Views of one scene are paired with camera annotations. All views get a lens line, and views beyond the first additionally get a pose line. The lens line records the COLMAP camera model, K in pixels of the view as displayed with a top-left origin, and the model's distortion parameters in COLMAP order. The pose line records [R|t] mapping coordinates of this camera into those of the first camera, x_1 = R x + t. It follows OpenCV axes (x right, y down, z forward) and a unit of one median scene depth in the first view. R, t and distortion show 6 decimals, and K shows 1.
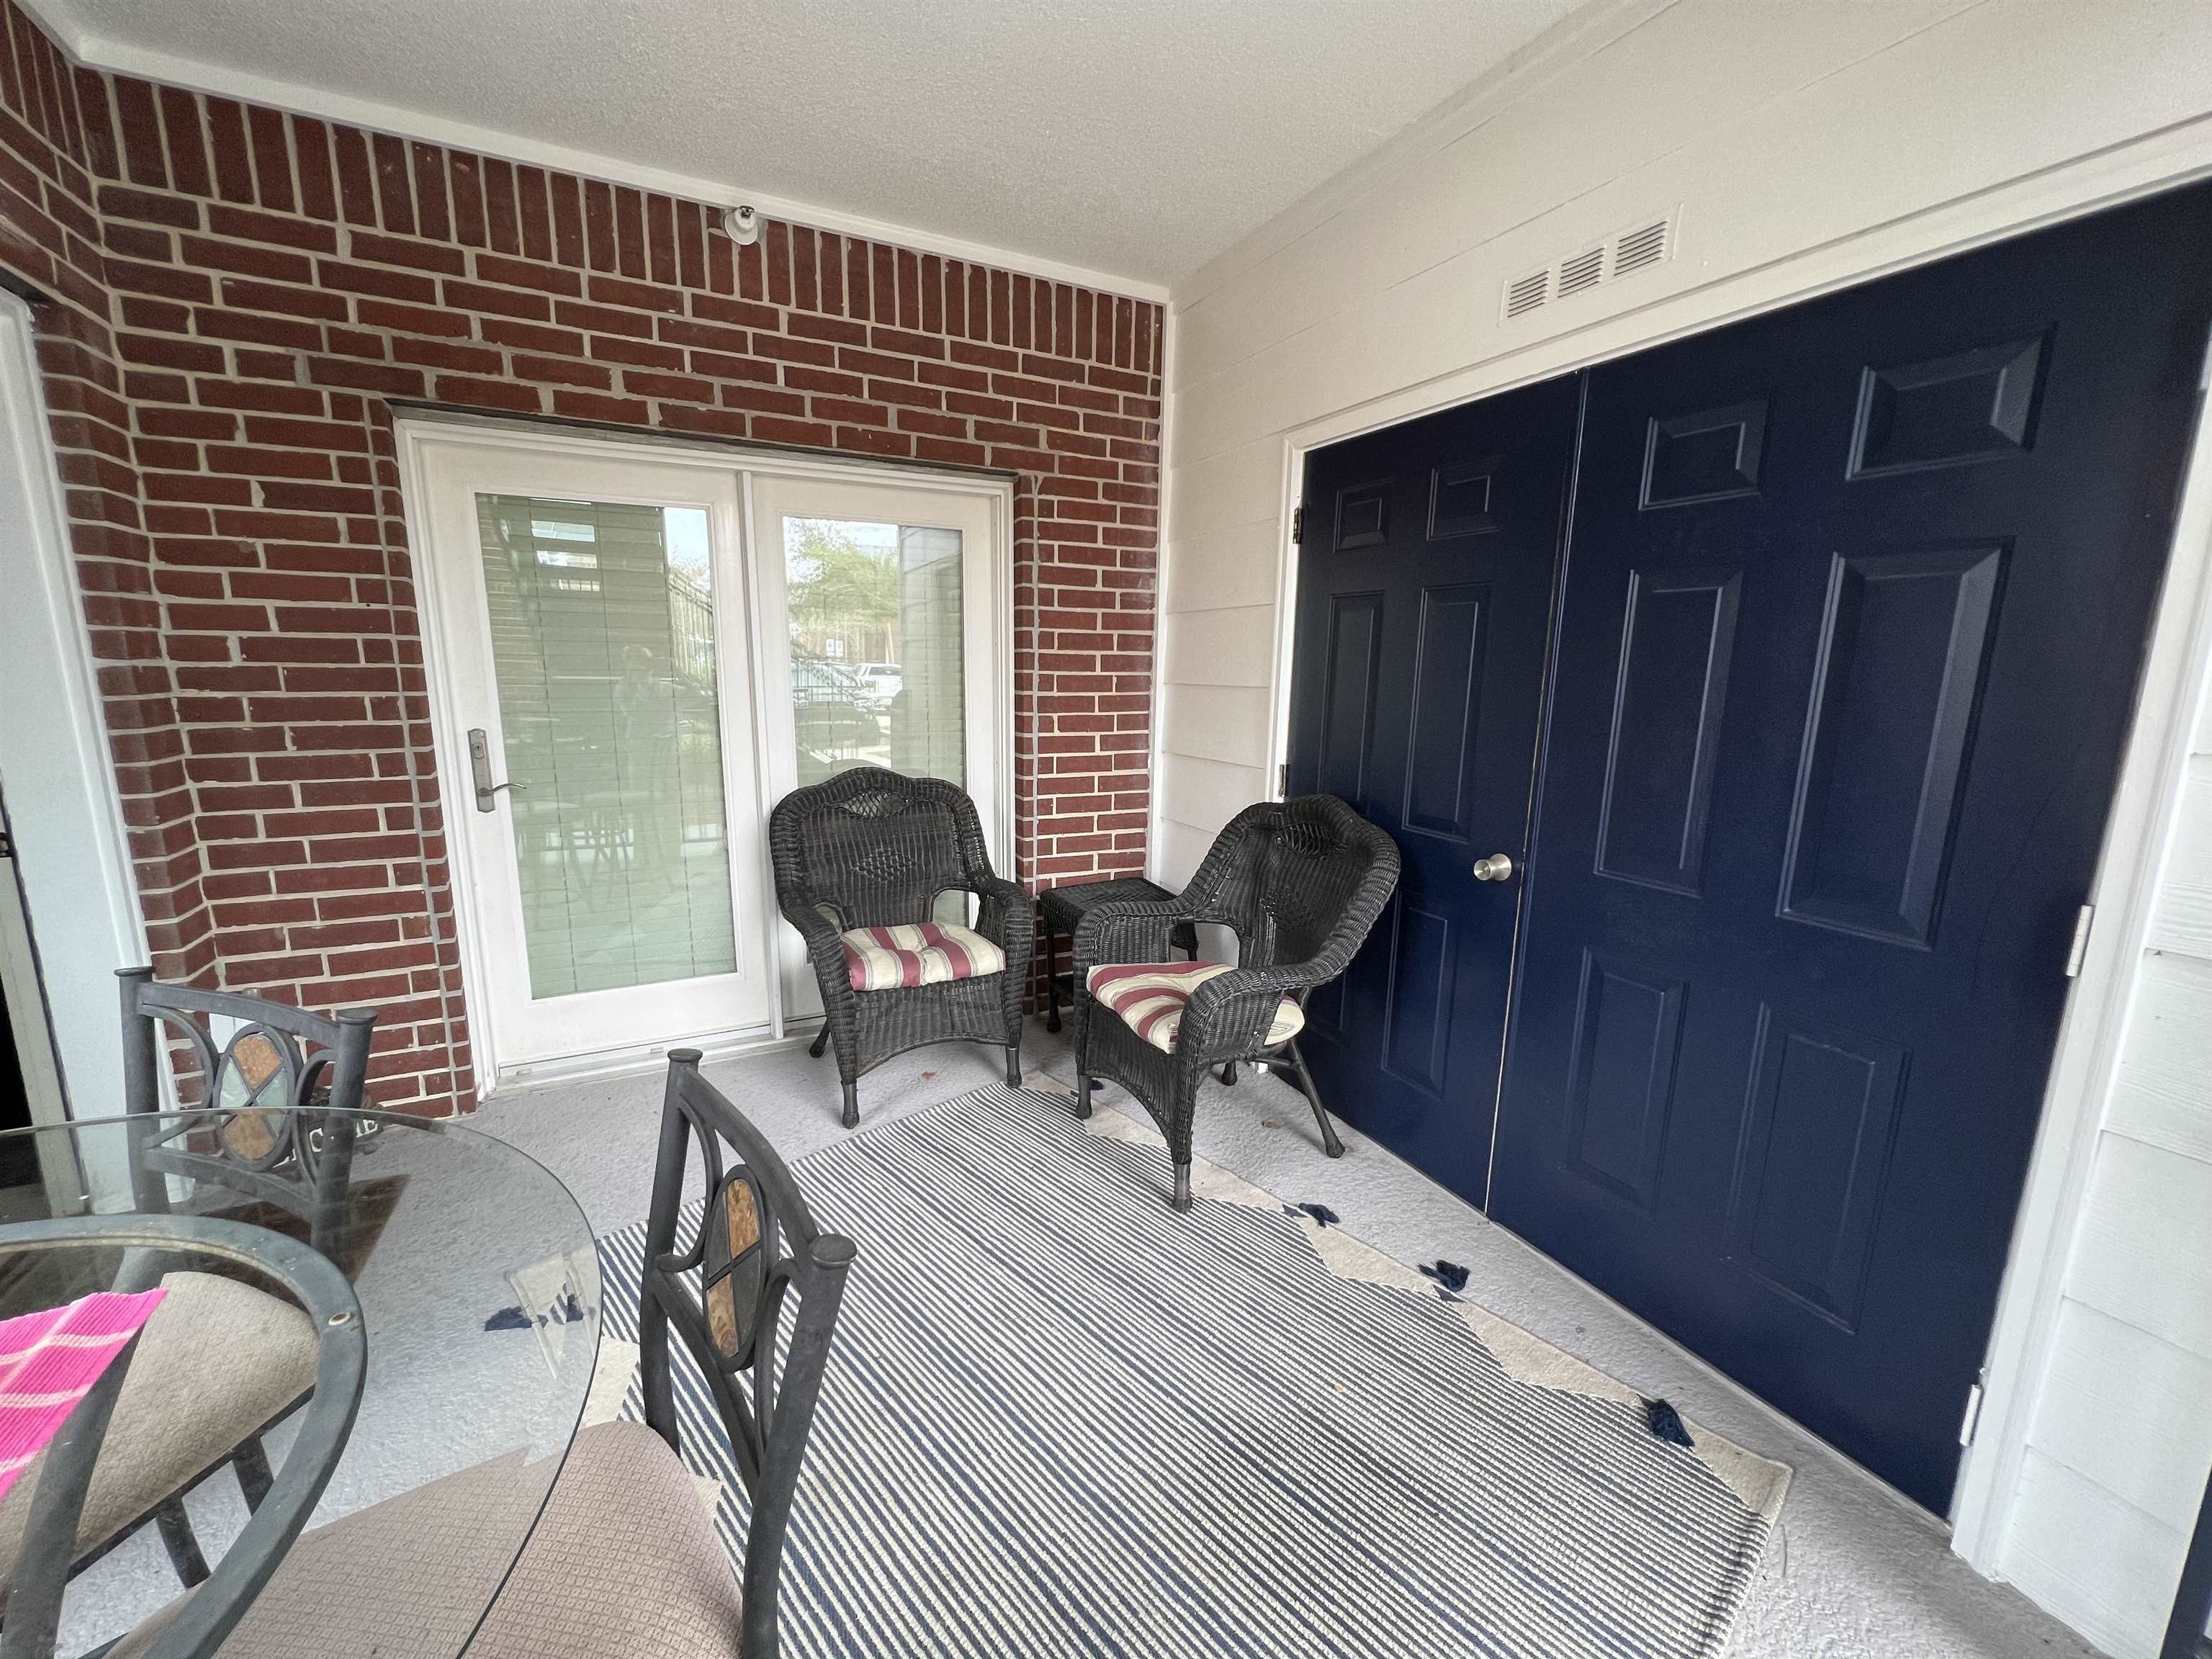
lens RADIAL K [[889.3, 0, 1094.6], [0, 889.3, 816.7], [0, 0, 1]] dist [-0.003047, 0.000946]
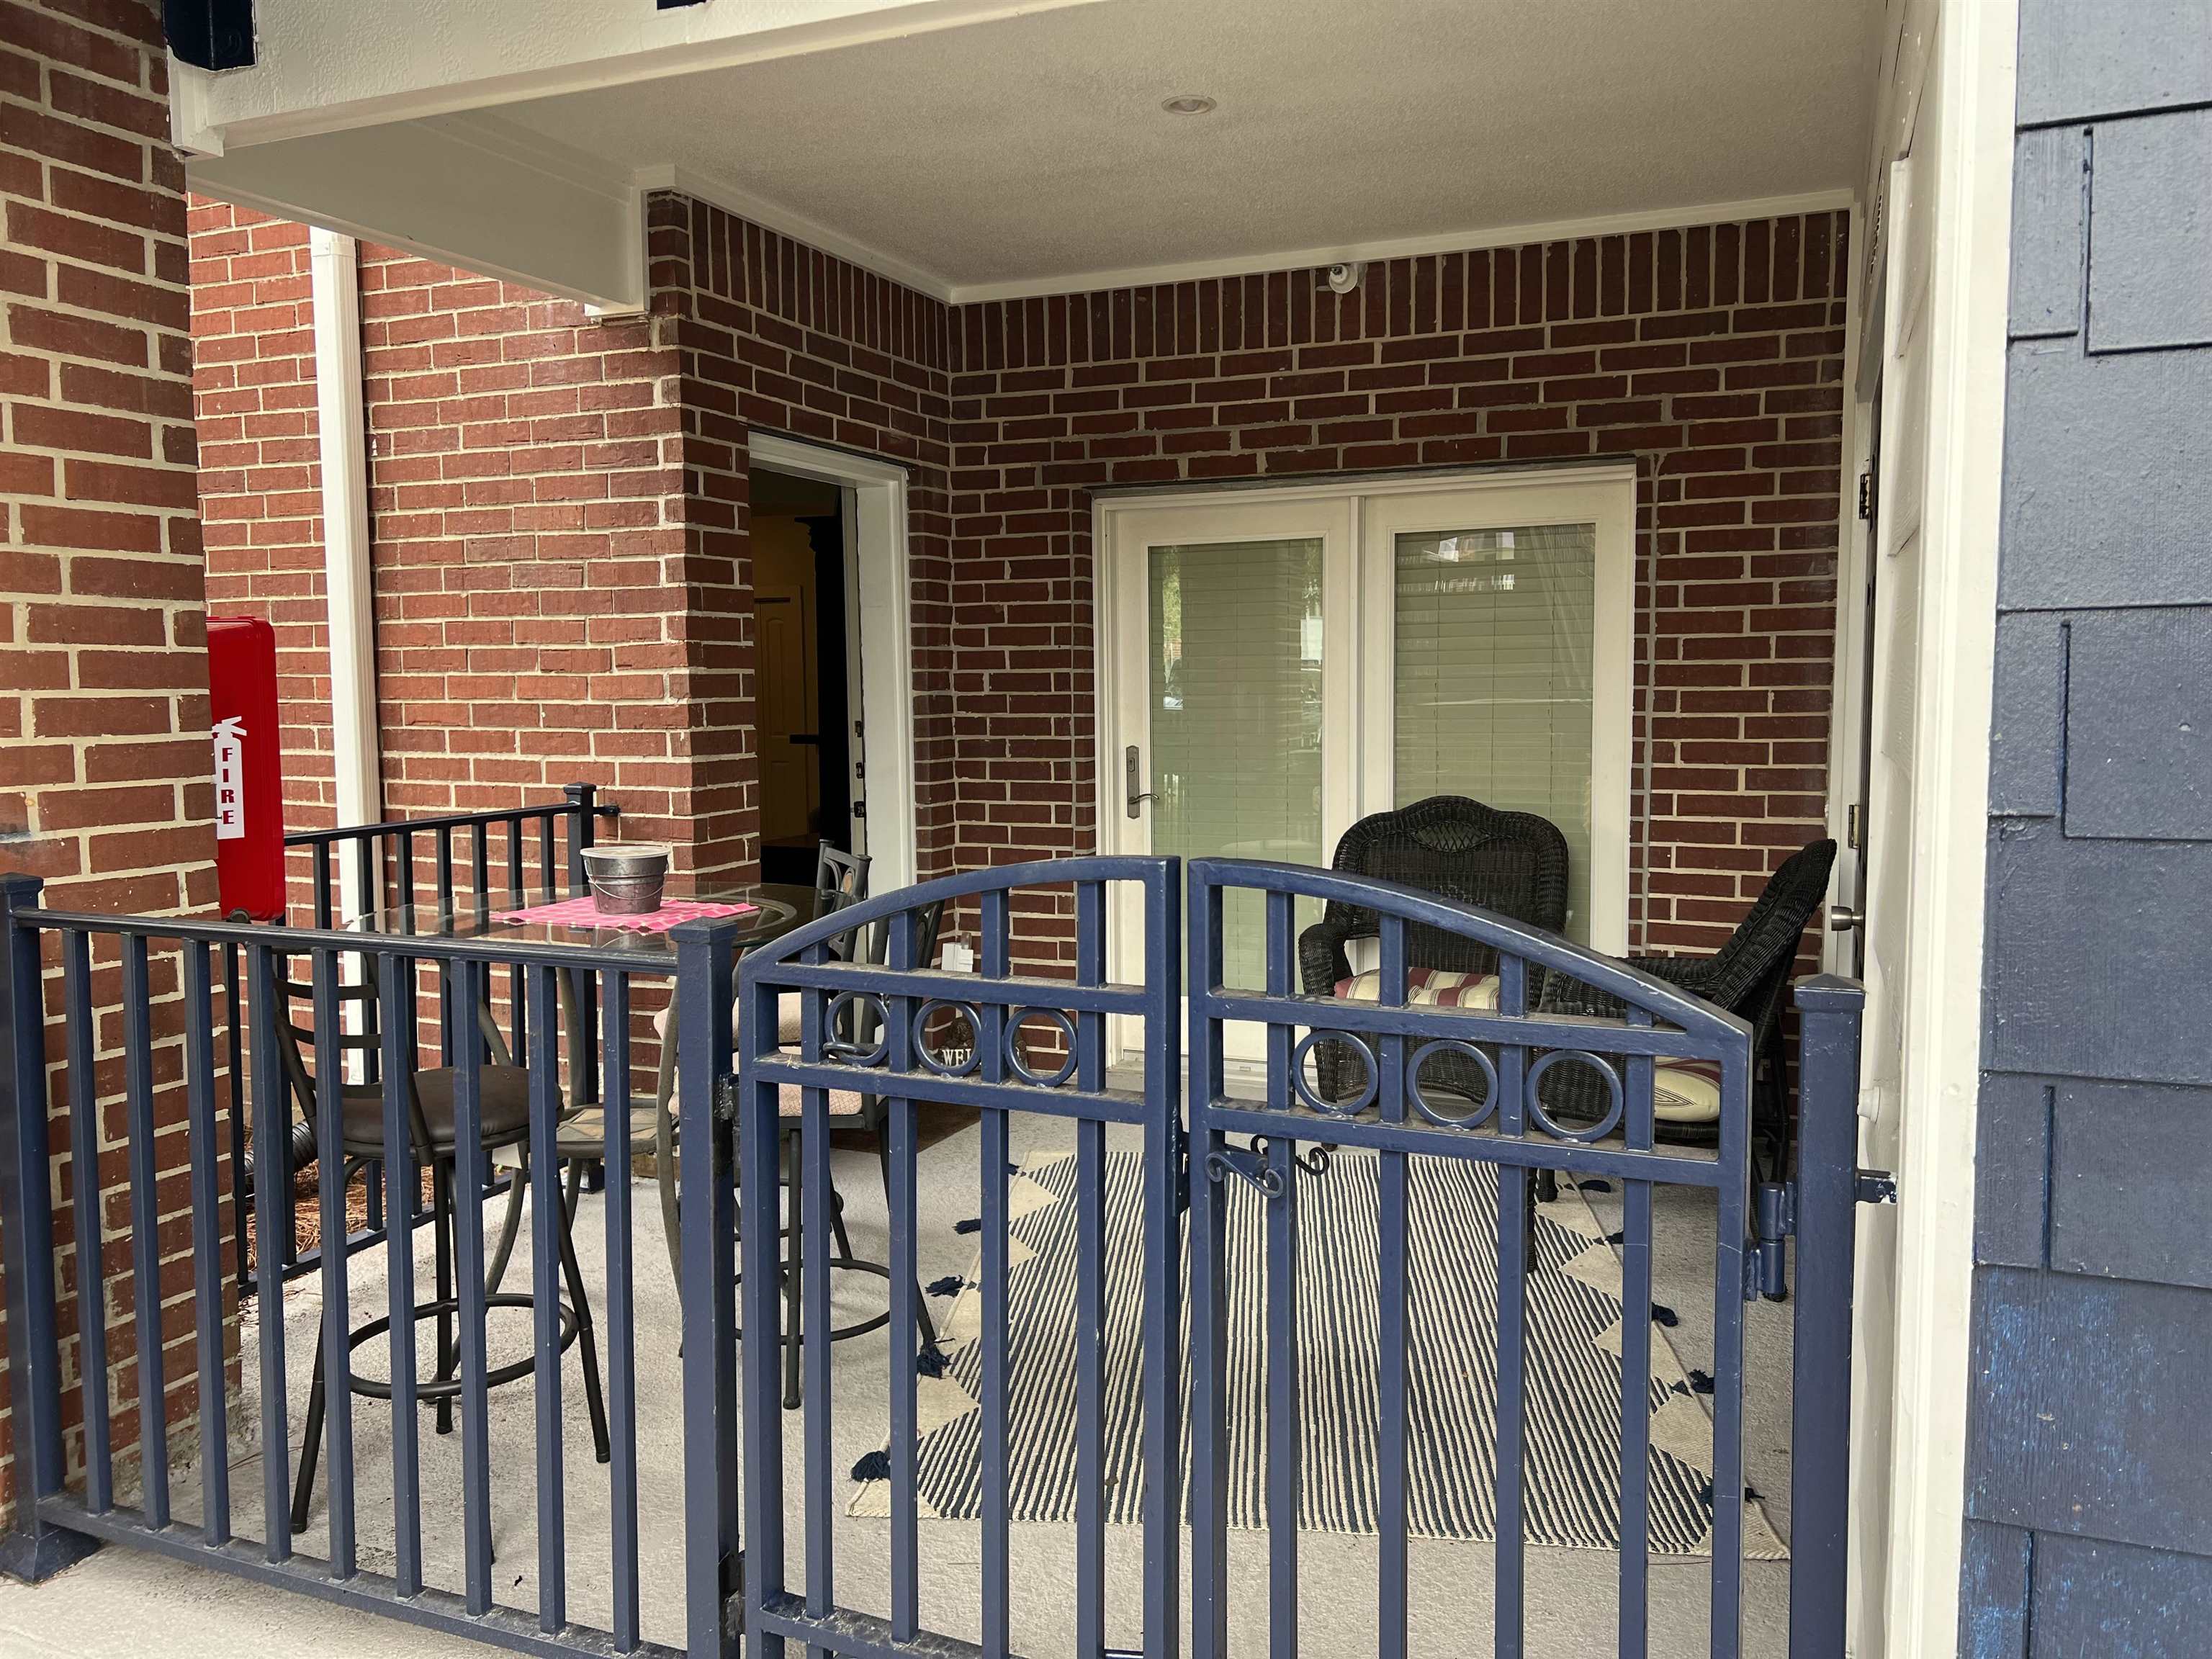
lens RADIAL K [[1653.8, 0, 1106.2], [0, 1653.8, 830.7], [0, 0, 1]] dist [0.059518, -0.065341]
pose [[0.652107, 0.046256, -0.756714, 0.938803], [-0.111247, 0.993171, -0.035159, 0.092536], [0.749920, 0.107110, 0.652799, -0.433396]]
